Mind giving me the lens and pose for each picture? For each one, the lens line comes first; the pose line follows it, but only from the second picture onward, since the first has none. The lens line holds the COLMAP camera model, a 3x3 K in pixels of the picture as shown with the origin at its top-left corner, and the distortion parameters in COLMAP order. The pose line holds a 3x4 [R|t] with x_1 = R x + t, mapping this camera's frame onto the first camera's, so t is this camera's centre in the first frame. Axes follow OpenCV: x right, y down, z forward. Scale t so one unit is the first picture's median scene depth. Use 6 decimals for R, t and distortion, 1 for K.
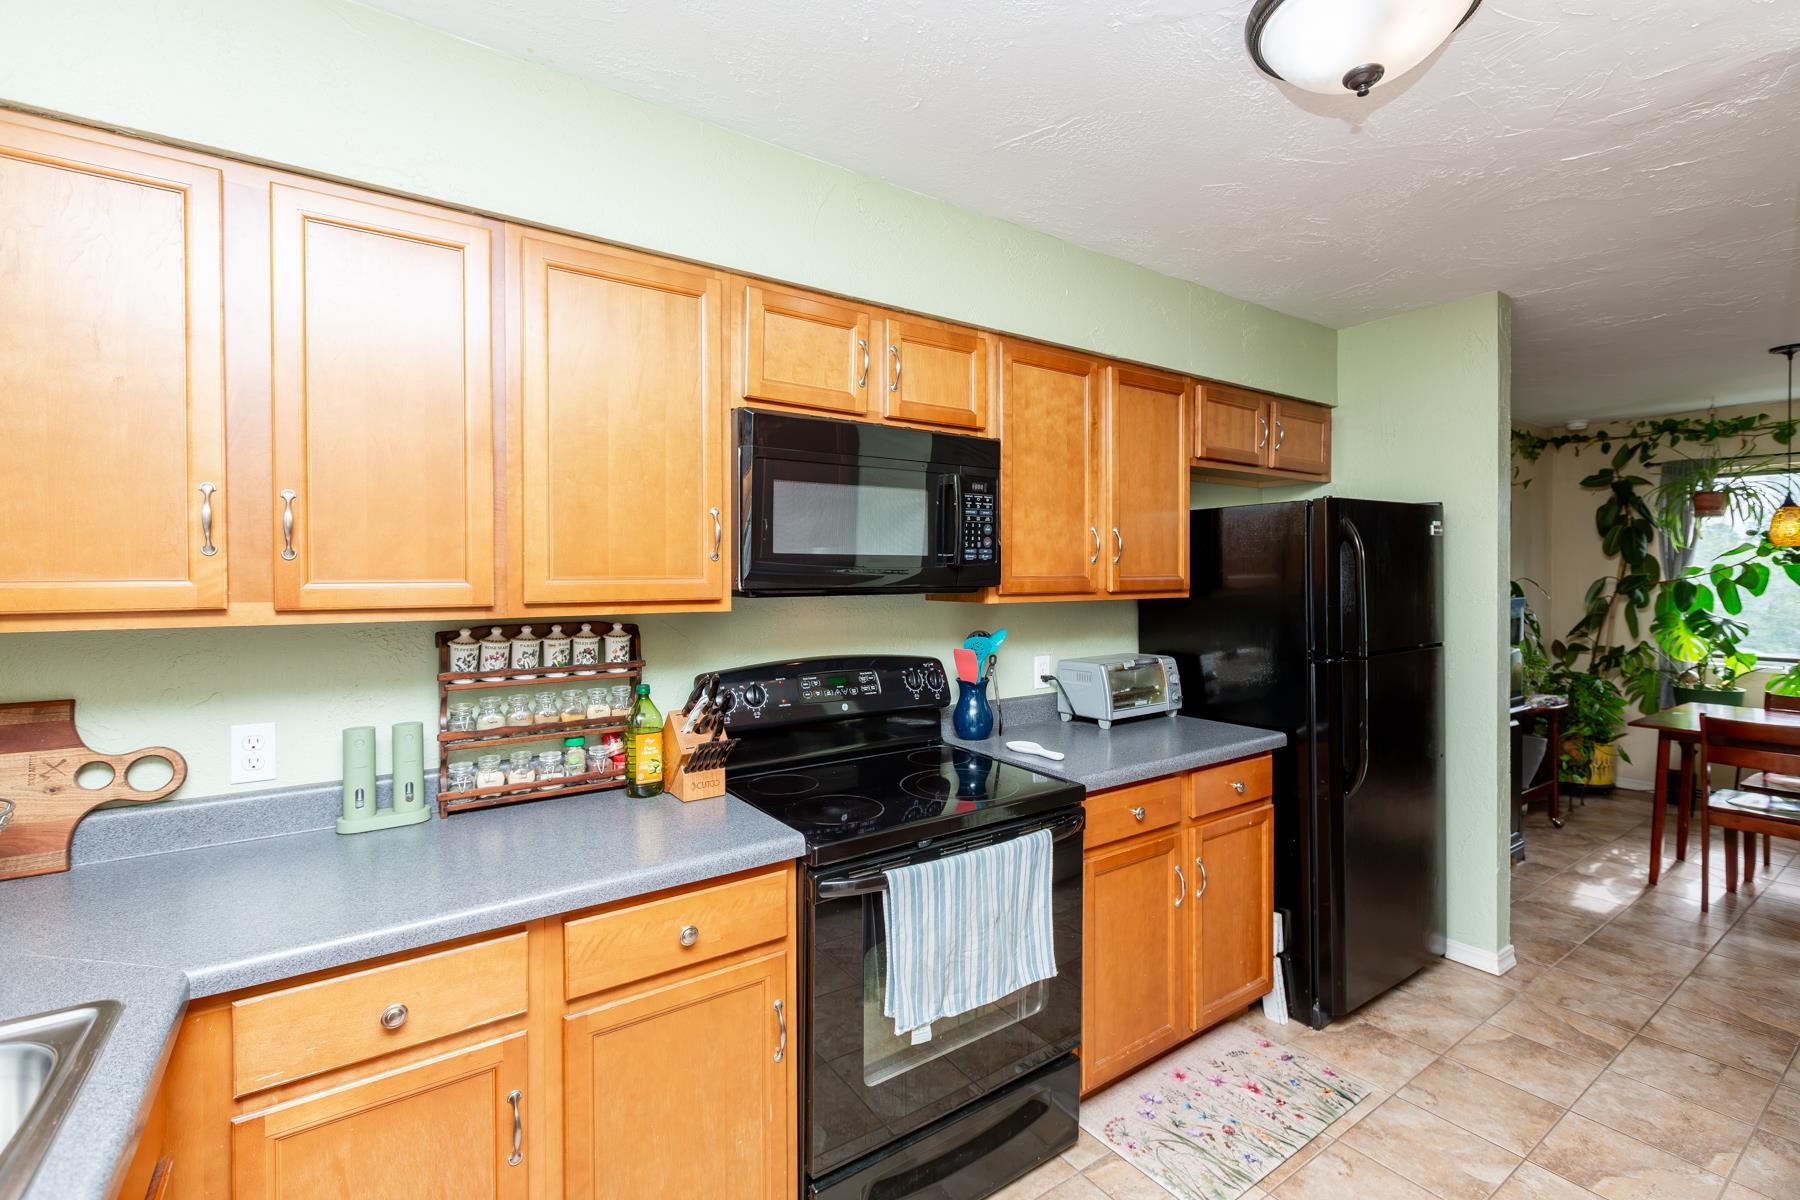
lens RADIAL K [[807.5, 0, 917.3], [0, 807.5, 579.5], [0, 0, 1]] dist [0.001764, 0.000568]
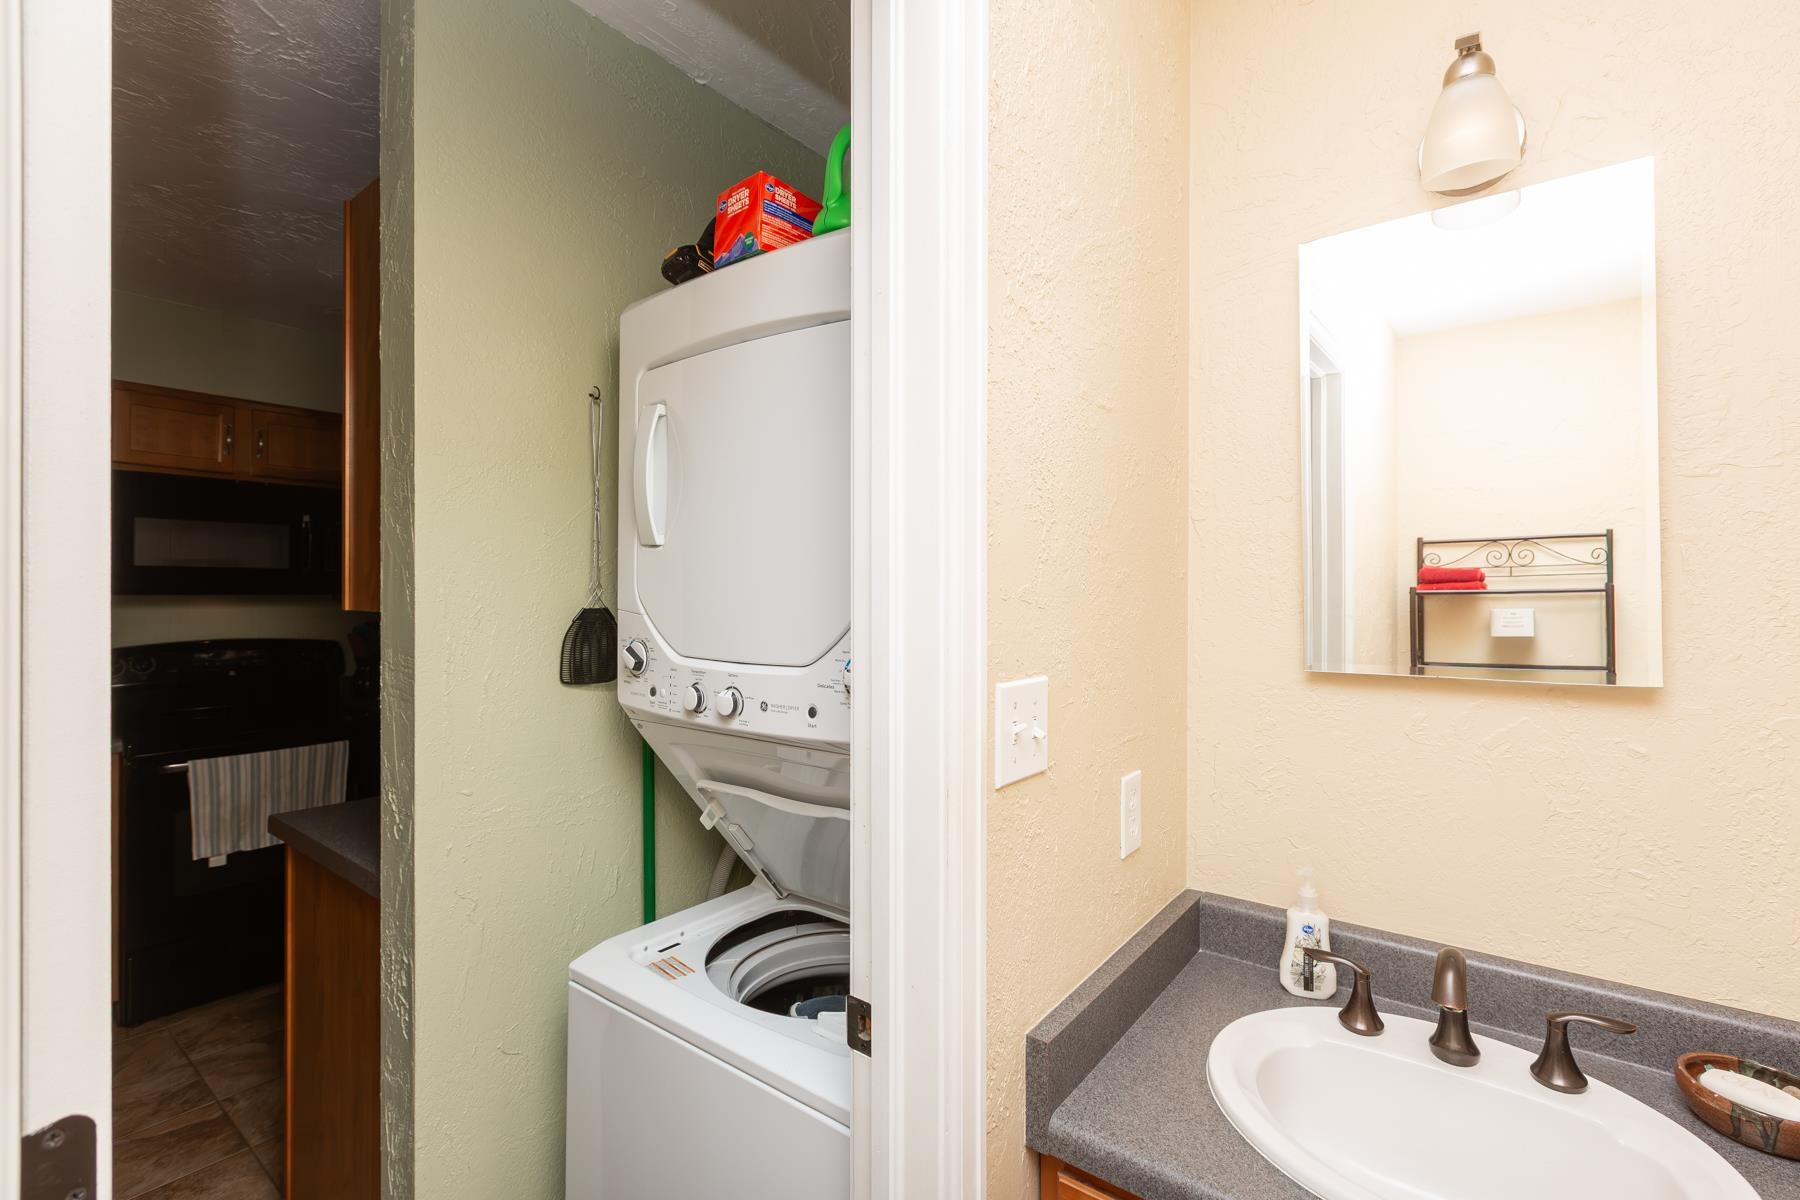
lens RADIAL K [[807.5, 0, 917.3], [0, 807.5, 579.5], [0, 0, 1]] dist [0.001764, 0.000568]
pose [[0.953776, 0.002490, 0.300510, 0.753695], [0.000813, 0.999941, -0.010867, 0.008725], [-0.300519, 0.010609, 0.953717, -0.873775]]
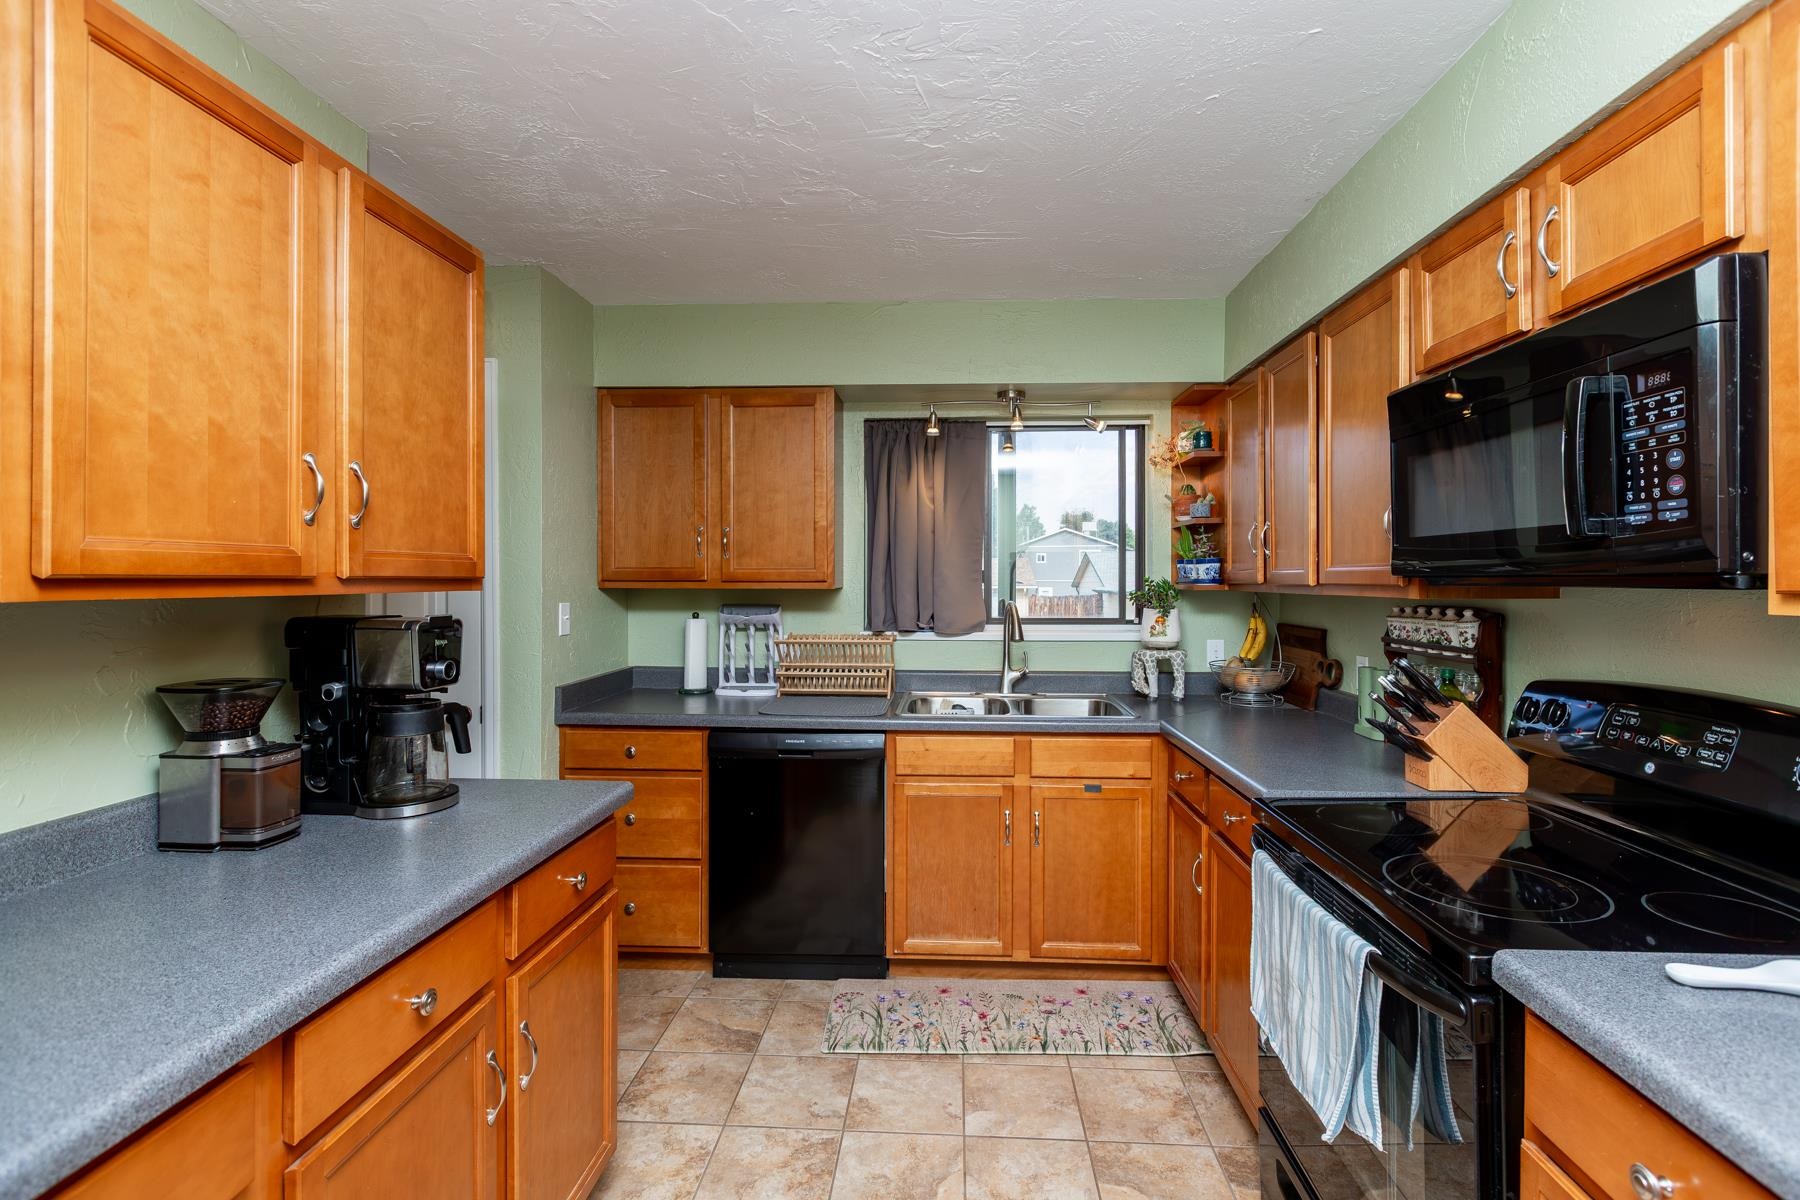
lens RADIAL K [[807.5, 0, 917.3], [0, 807.5, 579.5], [0, 0, 1]] dist [0.001764, 0.000568]
pose [[-0.612293, 0.002933, -0.790625, 0.885906], [-0.005827, 0.999949, 0.008223, 0.011565], [0.790609, 0.009642, -0.612245, 1.096015]]
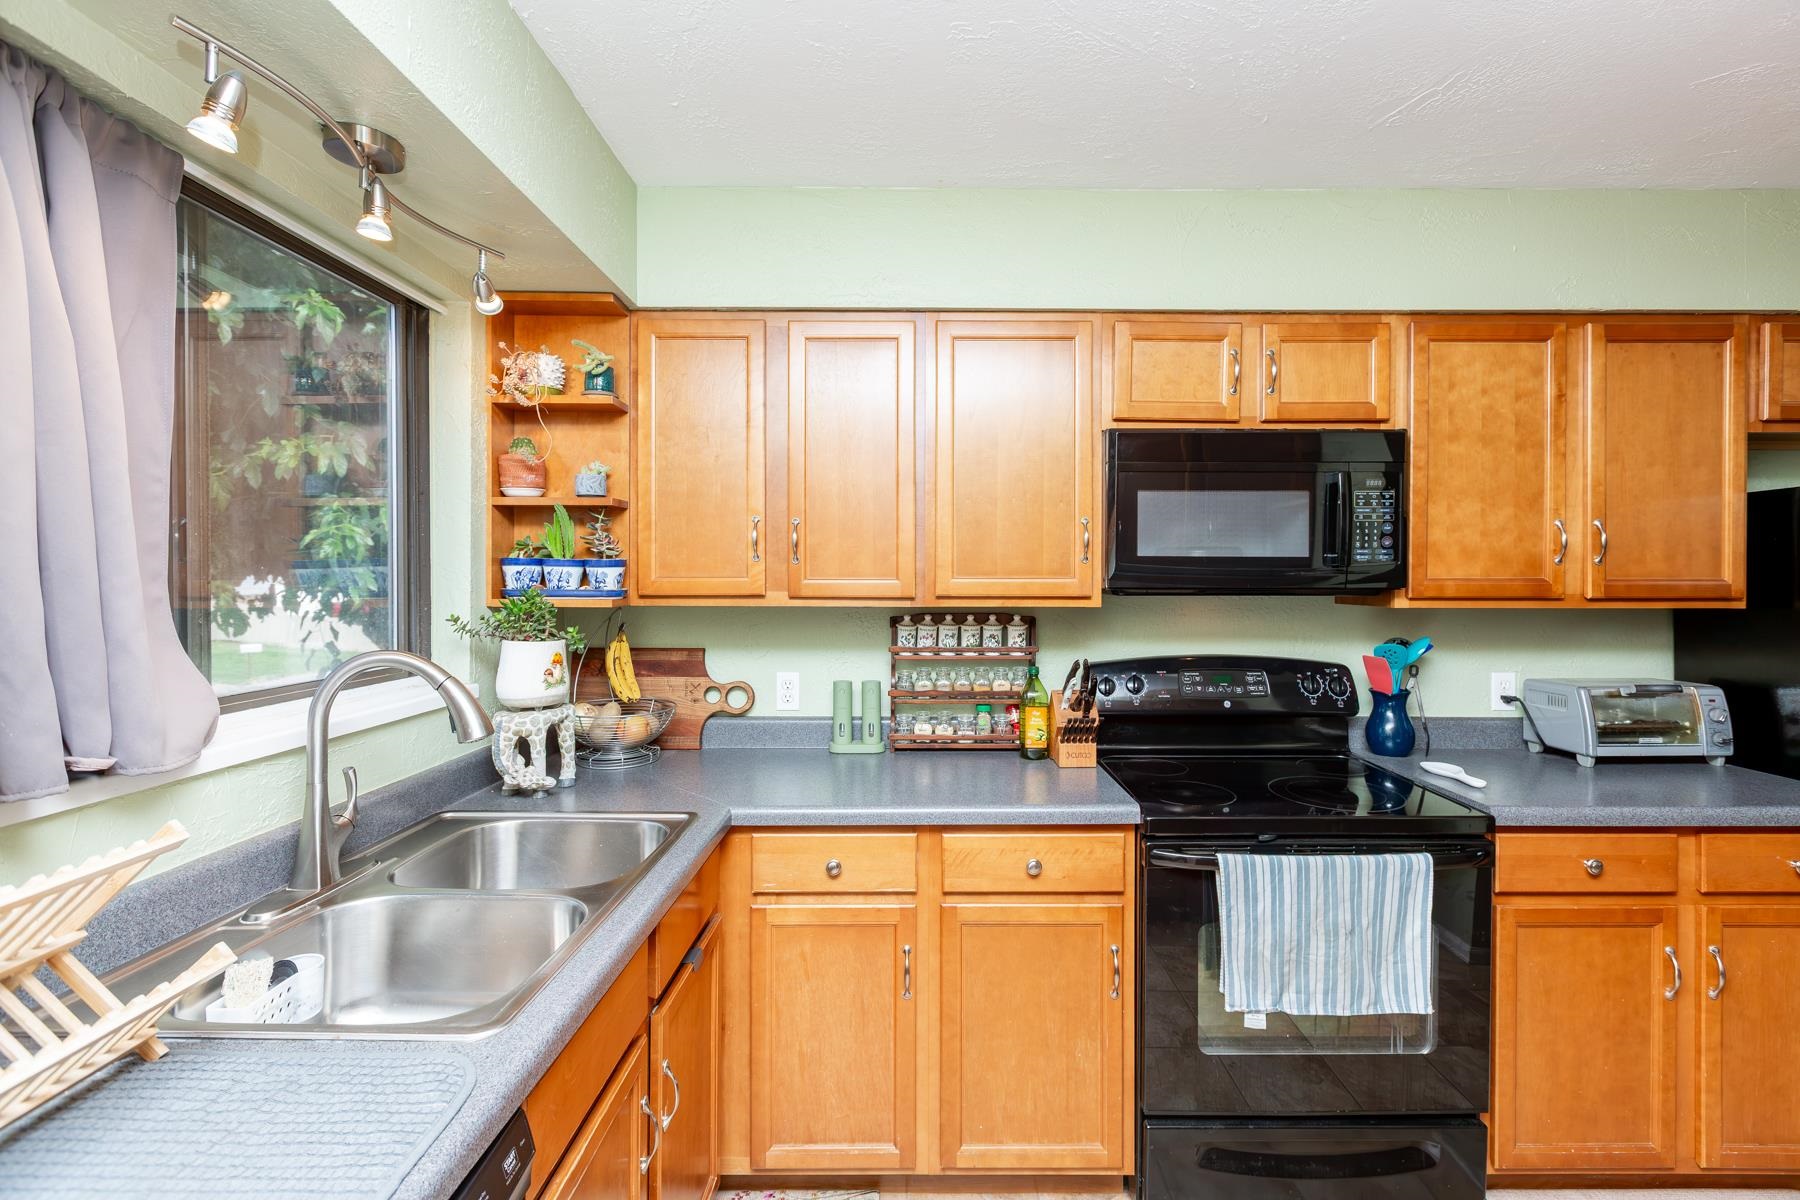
lens RADIAL K [[807.5, 0, 917.3], [0, 807.5, 579.5], [0, 0, 1]] dist [0.001764, 0.000568]
pose [[0.816018, 0.004964, -0.578006, 0.214756], [-0.008131, 0.999963, -0.002891, 0.005395], [0.577970, 0.007059, 0.816027, -0.084995]]
